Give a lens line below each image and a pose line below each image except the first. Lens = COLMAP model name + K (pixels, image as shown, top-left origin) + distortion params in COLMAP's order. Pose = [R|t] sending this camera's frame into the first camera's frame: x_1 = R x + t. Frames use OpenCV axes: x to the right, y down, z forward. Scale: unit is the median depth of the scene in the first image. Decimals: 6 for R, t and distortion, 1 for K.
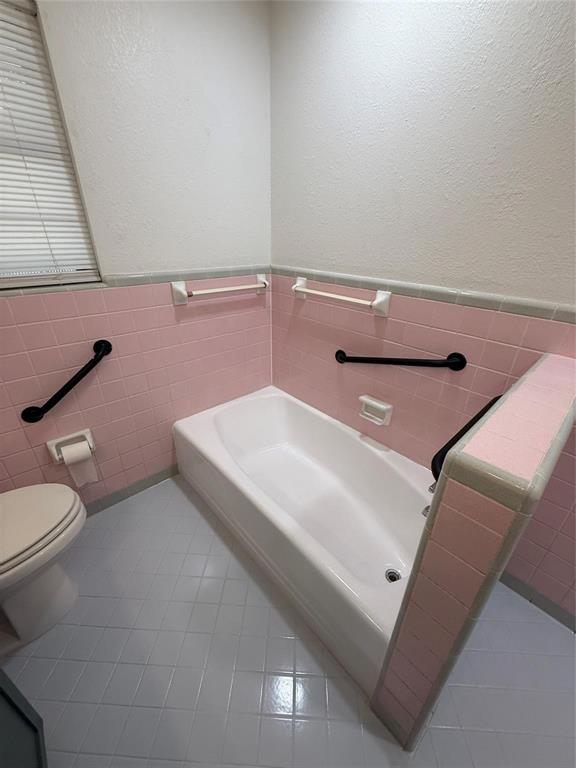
lens RADIAL K [[308.1, 0, 287.8], [0, 308.1, 382.8], [0, 0, 1]] dist [-0.001420, -0.000265]
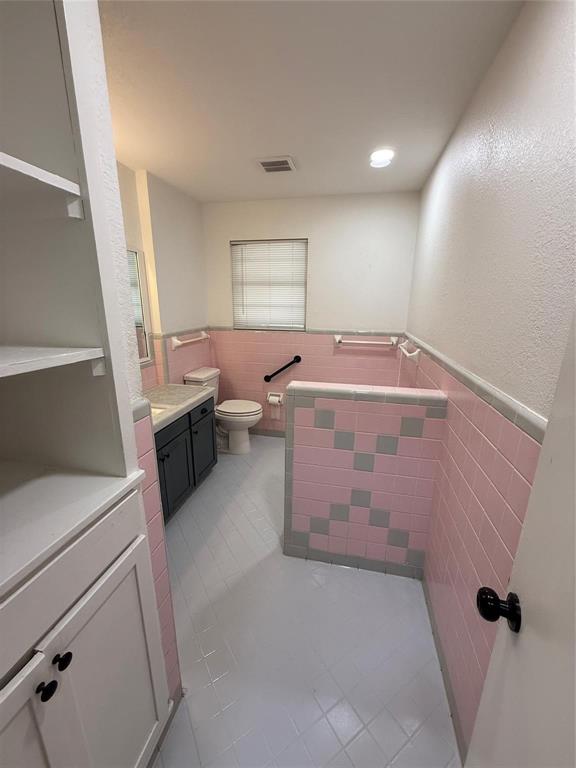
lens RADIAL K [[308.1, 0, 287.8], [0, 308.1, 382.8], [0, 0, 1]] dist [-0.001420, -0.000265]
pose [[0.572416, 0.193095, -0.796903, 1.142425], [-0.361514, 0.931750, -0.033907, 0.142883], [0.735967, 0.307501, 0.603155, -0.337486]]
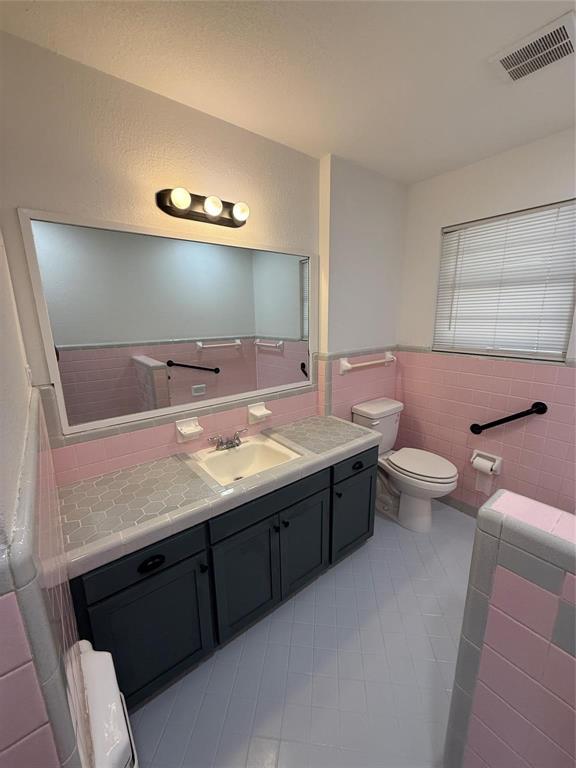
lens RADIAL K [[308.1, 0, 287.8], [0, 308.1, 382.8], [0, 0, 1]] dist [-0.001420, -0.000265]
pose [[-0.069916, 0.195849, -0.978139, 0.709750], [-0.433894, 0.876955, 0.206604, -0.014694], [0.898247, 0.438854, 0.023664, -0.034440]]
